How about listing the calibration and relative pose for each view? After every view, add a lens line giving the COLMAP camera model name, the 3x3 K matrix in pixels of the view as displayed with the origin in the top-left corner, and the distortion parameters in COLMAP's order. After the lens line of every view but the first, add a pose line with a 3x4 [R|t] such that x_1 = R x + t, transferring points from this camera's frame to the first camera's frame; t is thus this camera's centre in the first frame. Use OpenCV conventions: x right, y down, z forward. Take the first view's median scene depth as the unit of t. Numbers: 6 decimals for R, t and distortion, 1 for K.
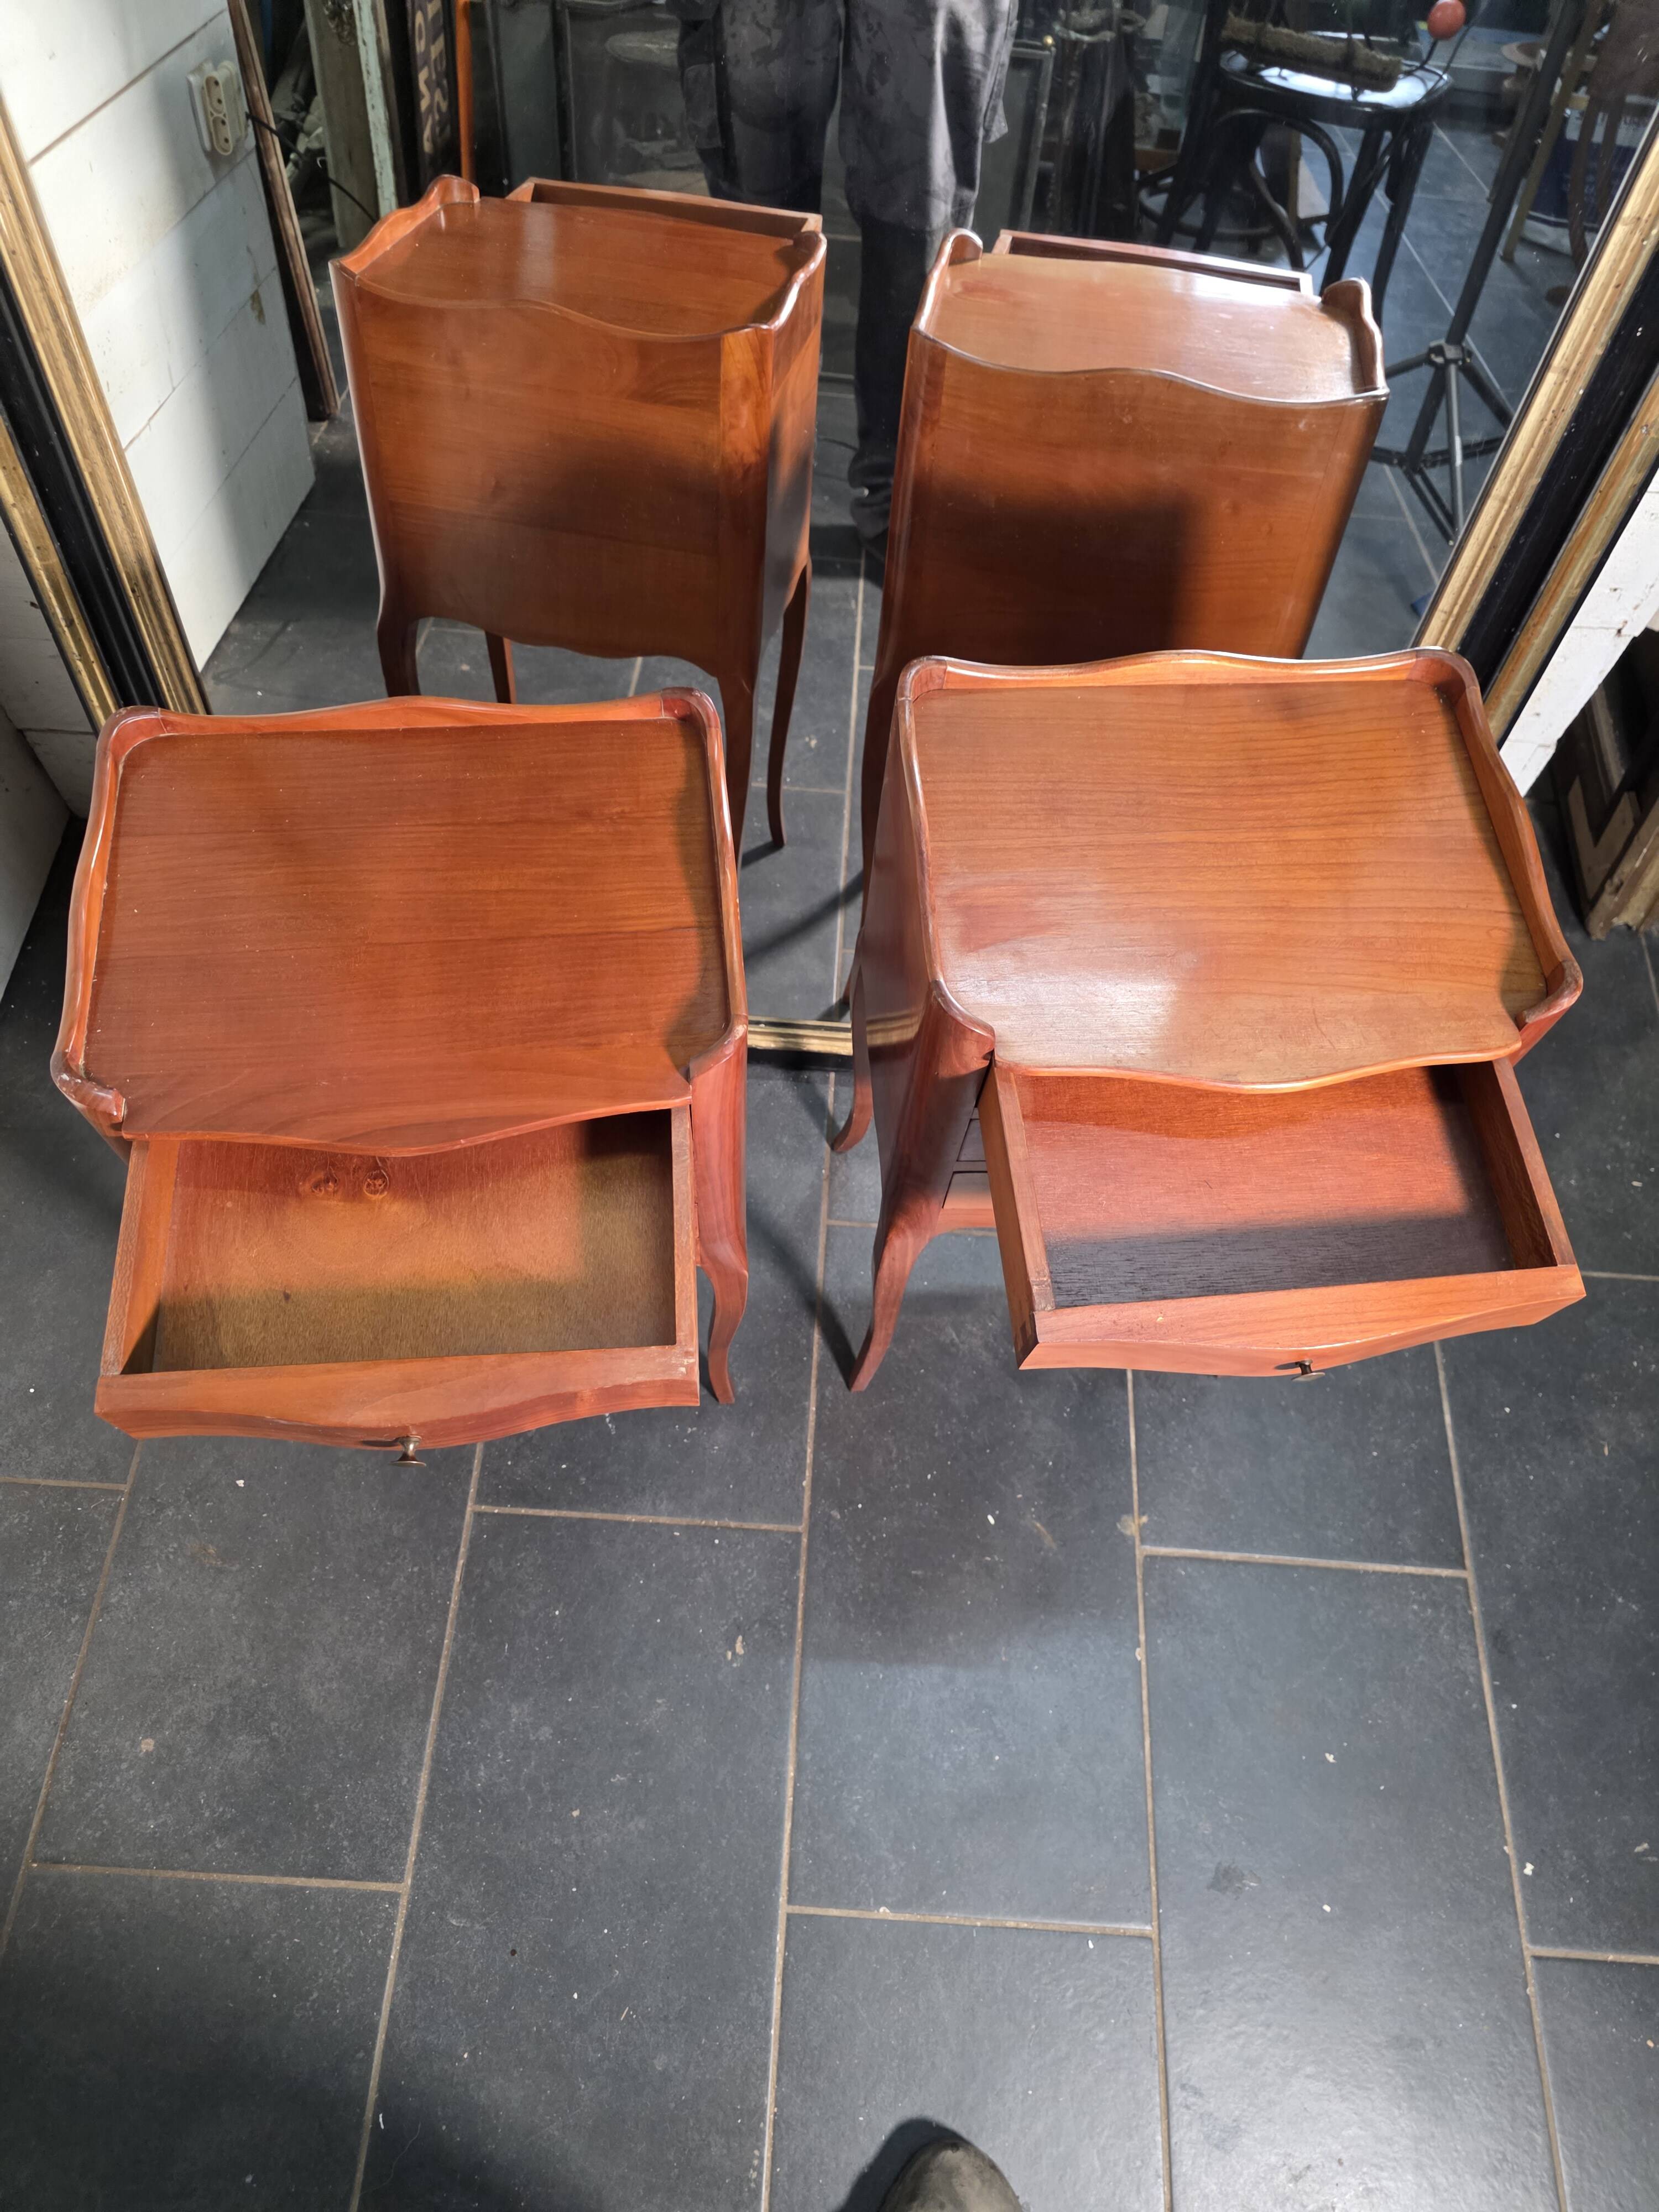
lens RADIAL K [[1489.3, 0, 813.0], [0, 1489.3, 1109.1], [0, 0, 1]] dist [0.034608, -0.027681]
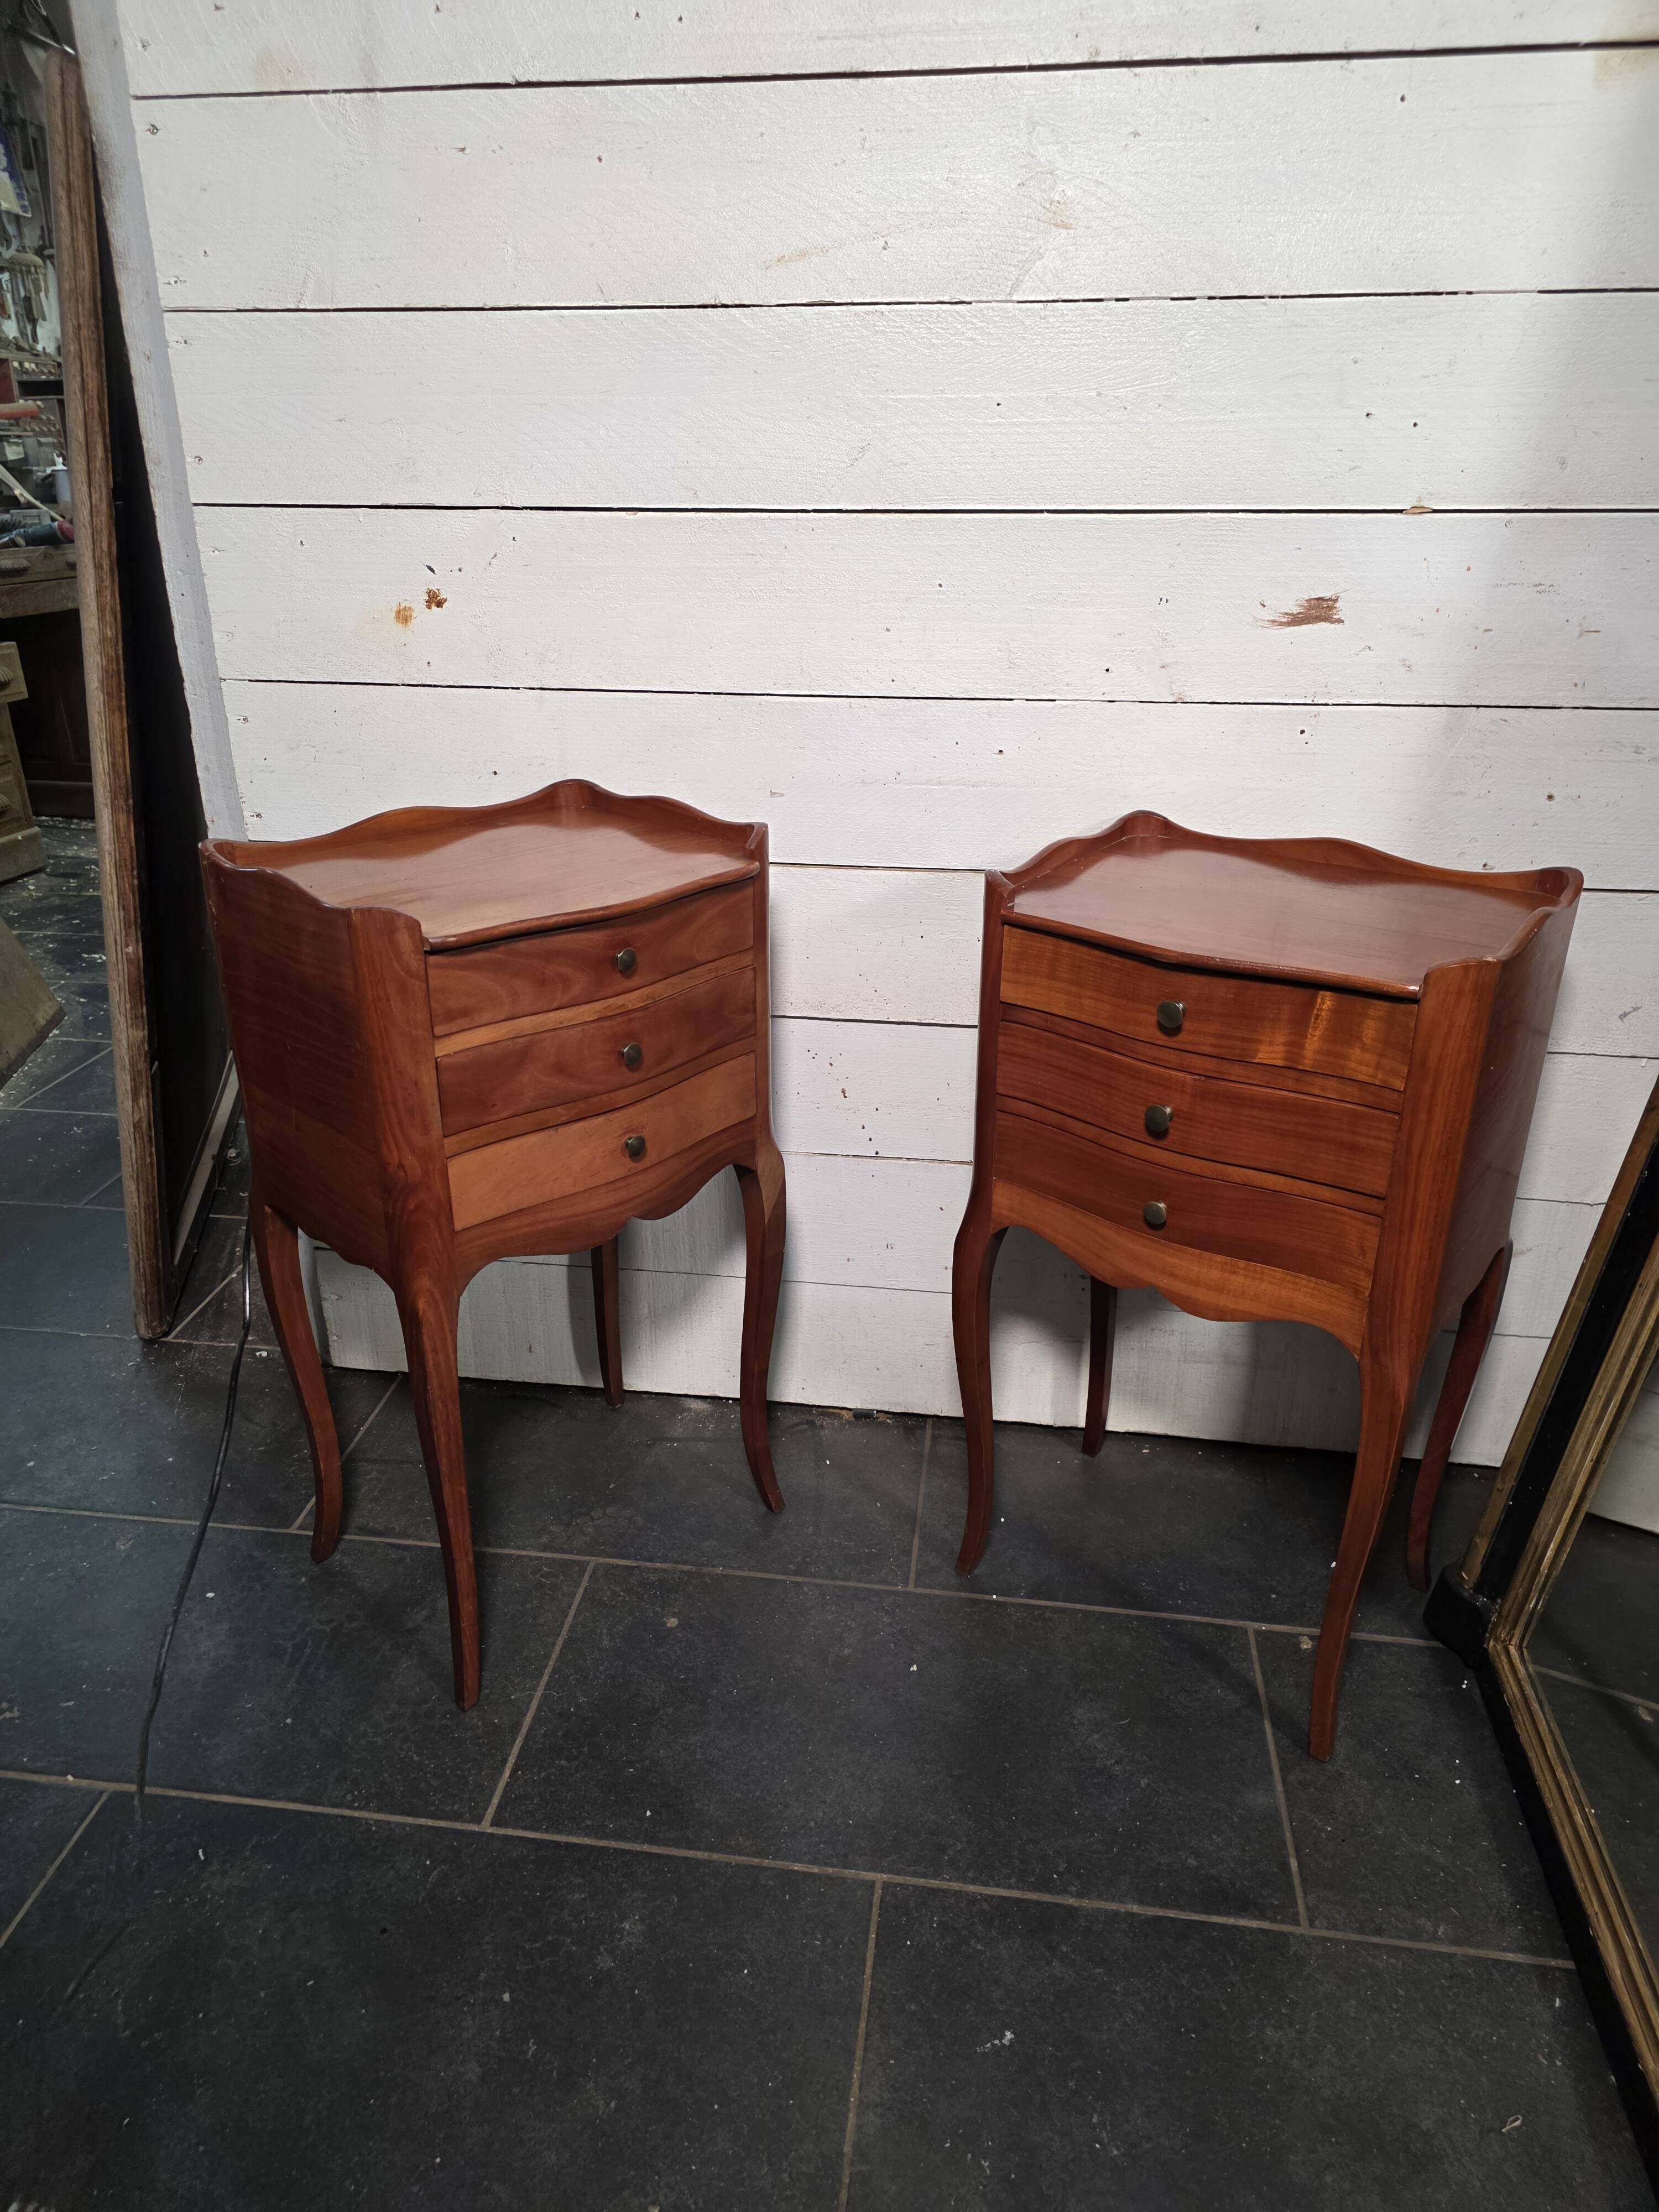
lens RADIAL K [[1489.3, 0, 809.6], [0, 1489.3, 1111.8], [0, 0, 1]] dist [0.034608, -0.027681]
pose [[-0.085268, 0.360322, -0.928923, 0.402394], [-0.881676, 0.406971, 0.238793, -0.067699], [0.464087, 0.839370, 0.282986, 0.422776]]
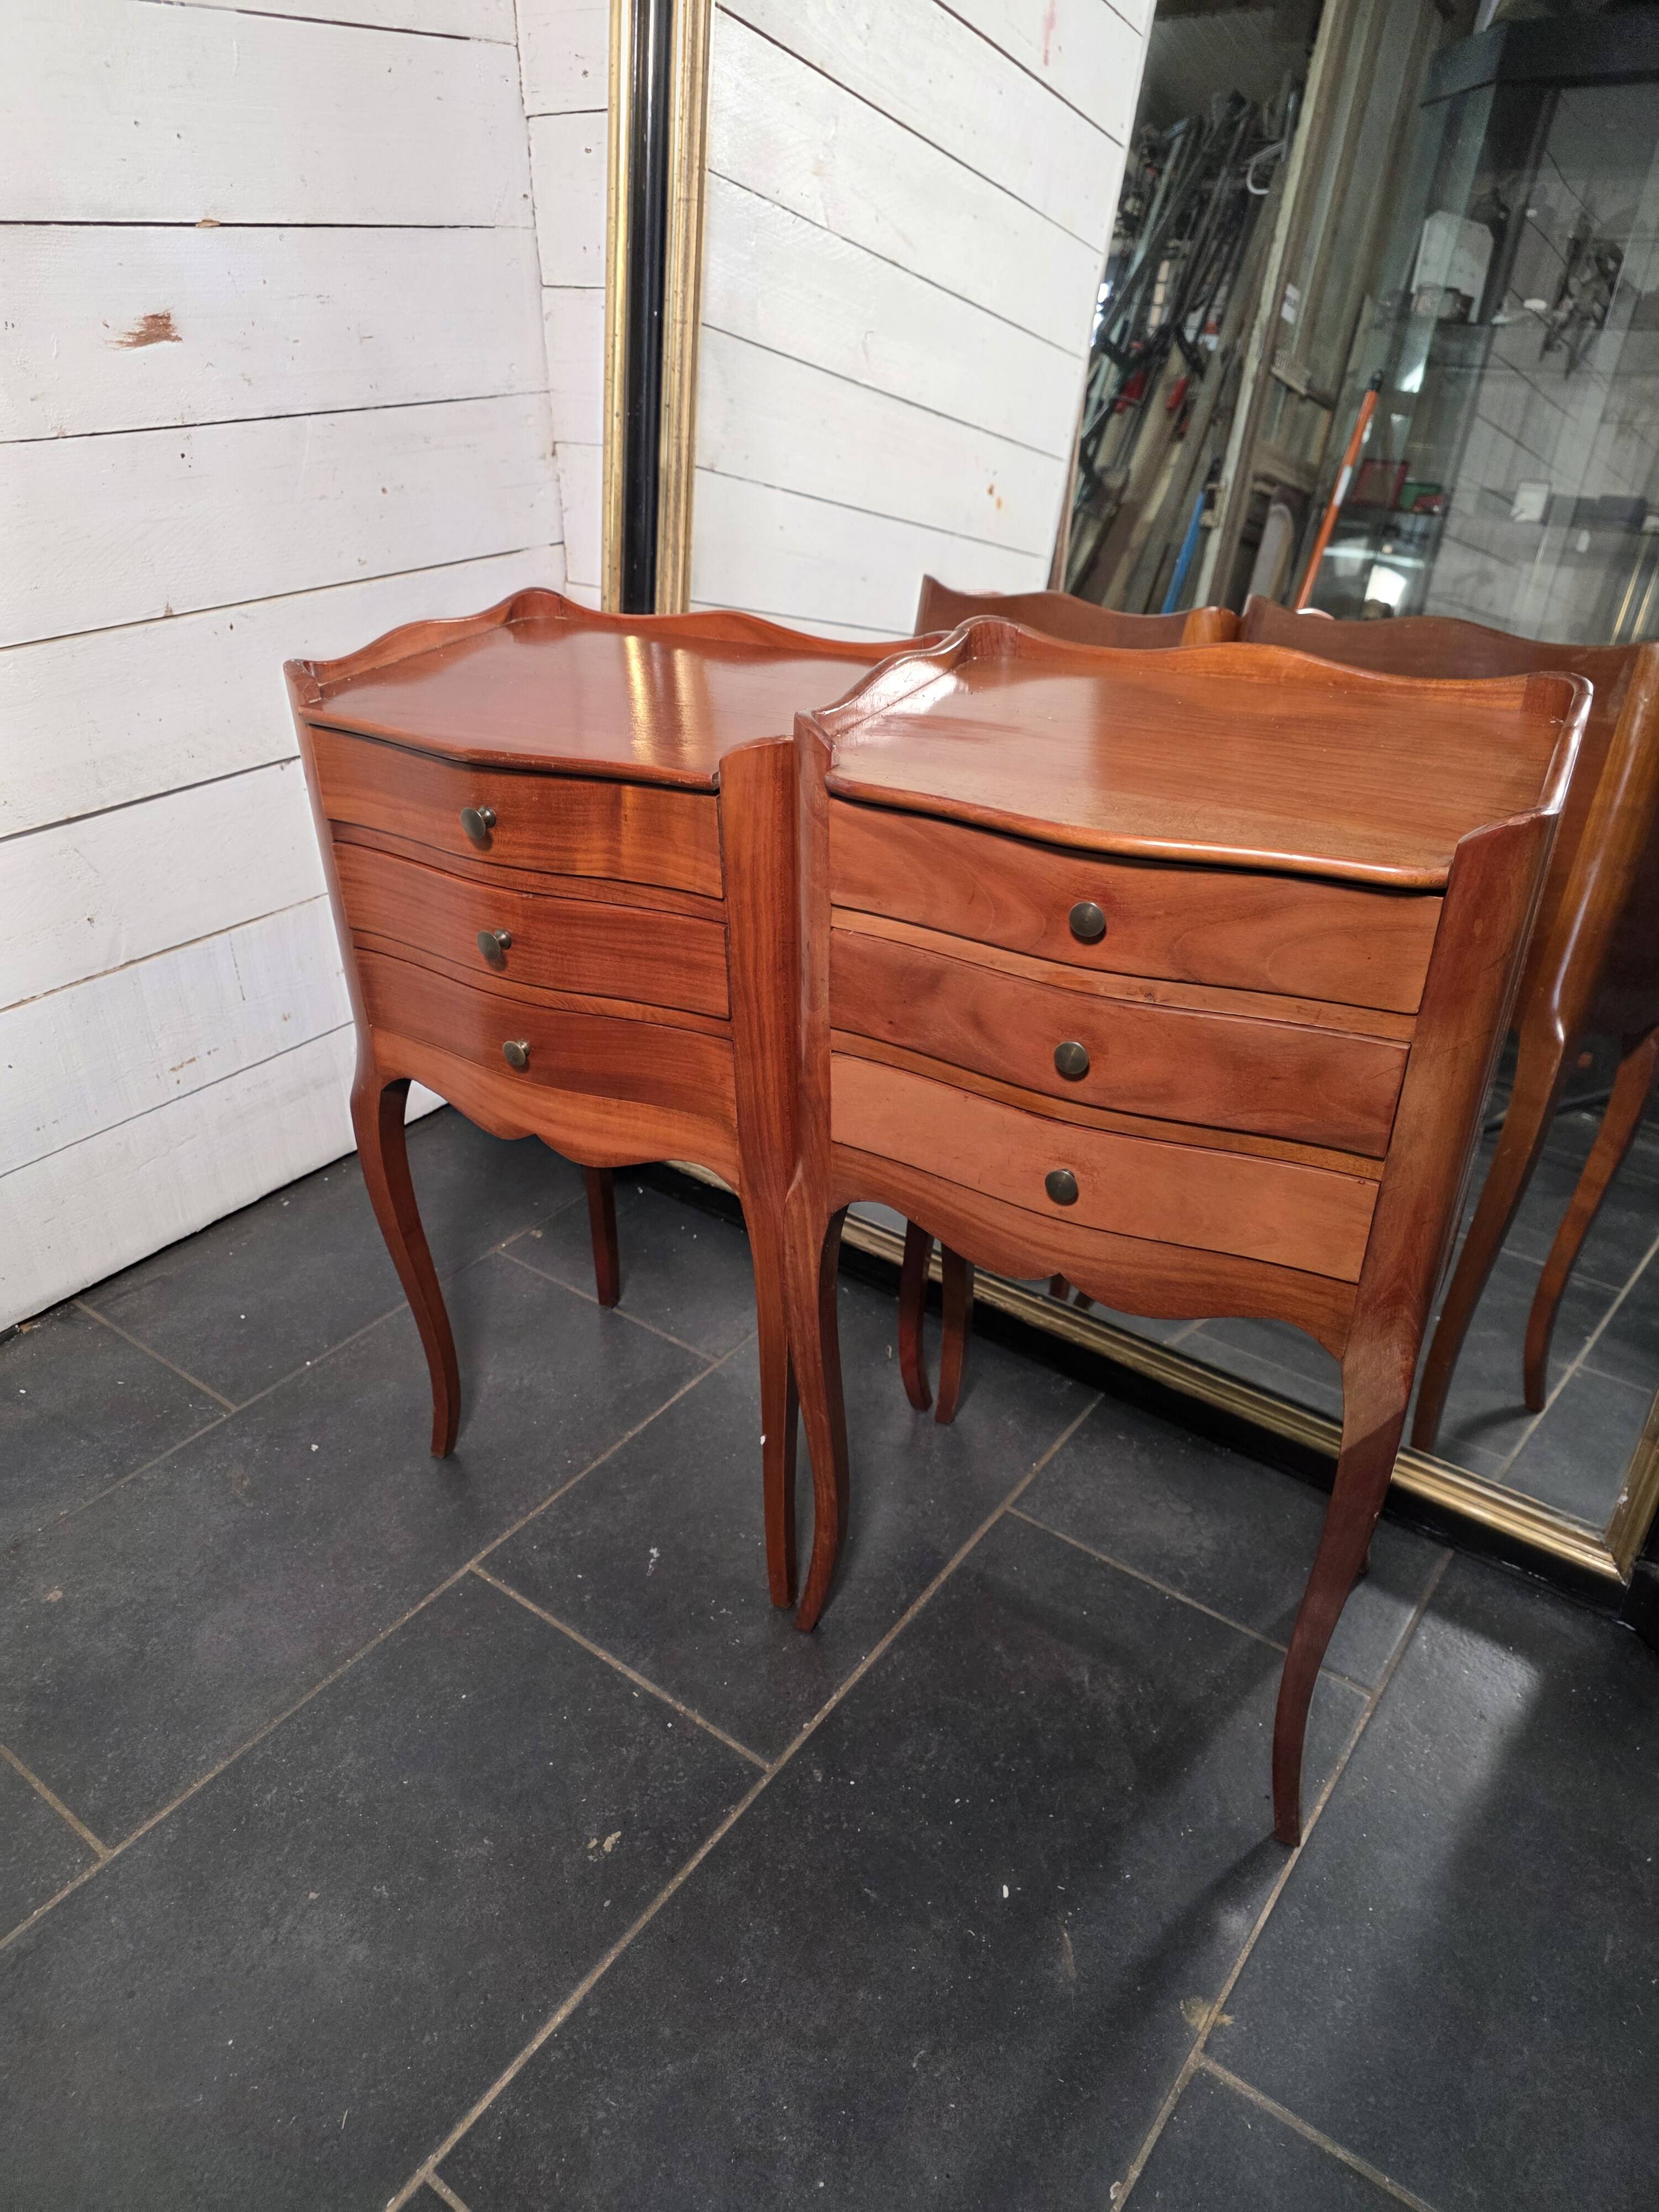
lens RADIAL K [[1489.3, 0, 805.7], [0, 1489.3, 1101.5], [0, 0, 1]] dist [0.034608, -0.027681]
pose [[0.828159, 0.231858, -0.510288, 0.330115], [-0.472924, 0.777699, -0.414159, 0.341896], [0.300825, 0.584317, 0.753710, 0.259106]]
